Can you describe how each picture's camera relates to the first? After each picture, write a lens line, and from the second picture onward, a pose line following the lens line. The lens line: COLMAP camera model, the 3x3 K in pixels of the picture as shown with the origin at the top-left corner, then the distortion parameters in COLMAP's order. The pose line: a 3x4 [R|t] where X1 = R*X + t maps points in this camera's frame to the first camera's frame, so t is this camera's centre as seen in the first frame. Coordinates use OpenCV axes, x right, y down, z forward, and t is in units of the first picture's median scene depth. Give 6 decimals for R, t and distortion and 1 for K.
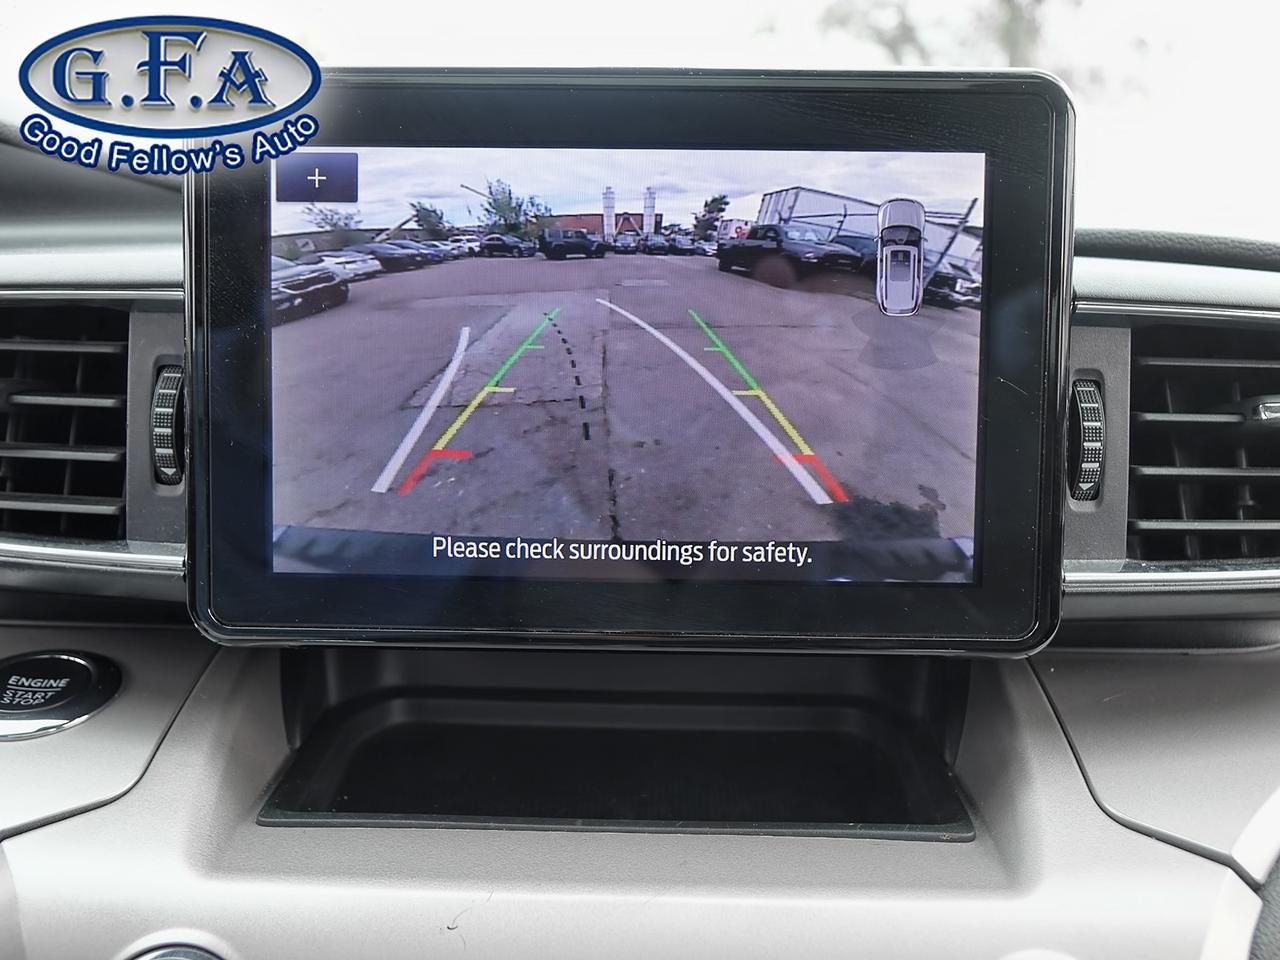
lens RADIAL K [[1273.5, 0, 643.4], [0, 1273.5, 479.8], [0, 0, 1]] dist [0.055021, 0.000000]
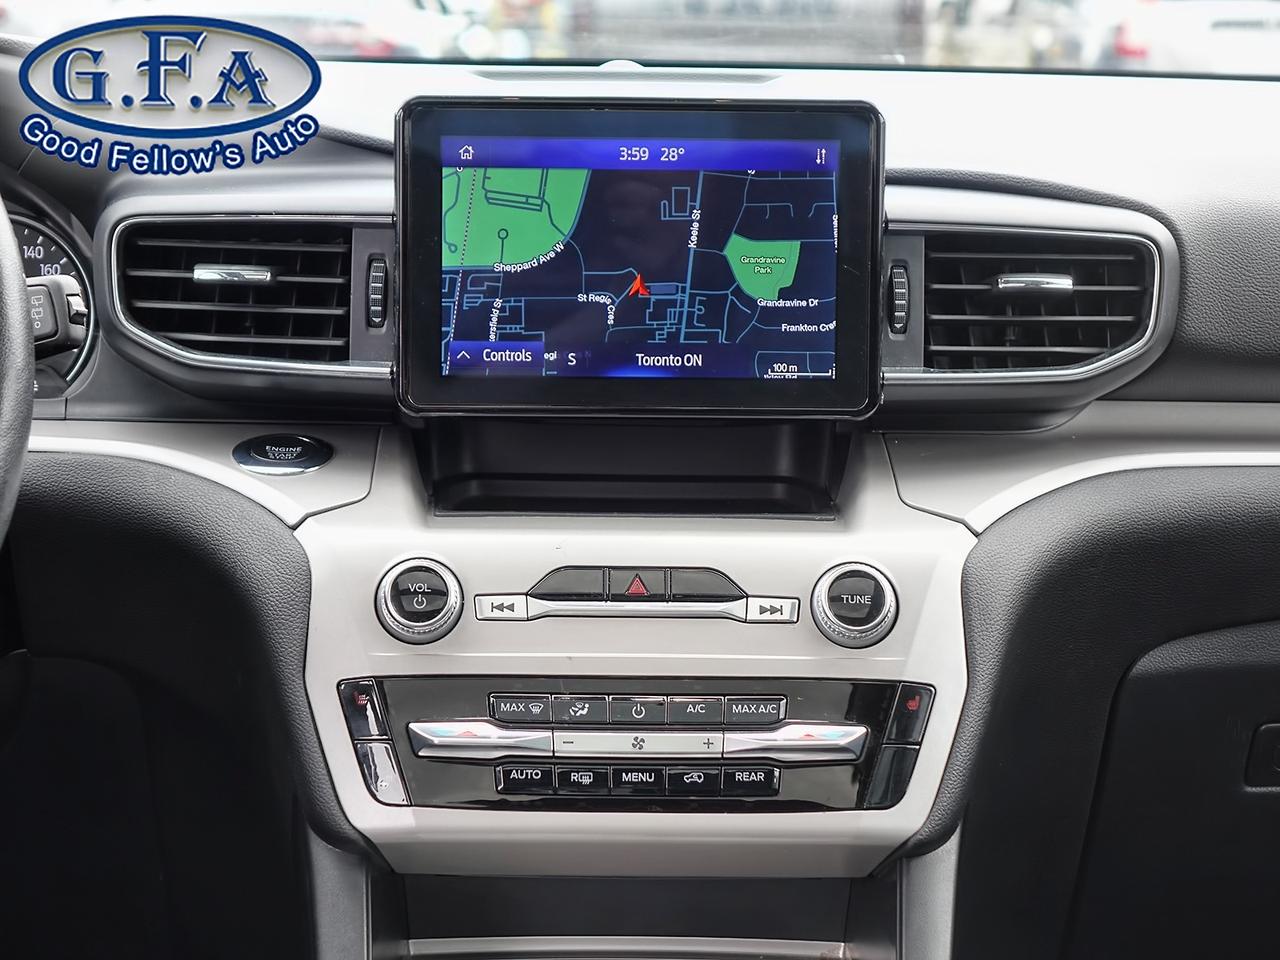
lens RADIAL K [[2444.3, 0, 632.4], [0, 2444.3, 481.2], [0, 0, 1]] dist [0.243280, 0.000000]
pose [[0.998845, -0.008047, 0.047362, -0.184723], [0.006373, 0.999353, 0.035395, 0.097065], [-0.047617, -0.035052, 0.998250, -2.366951]]
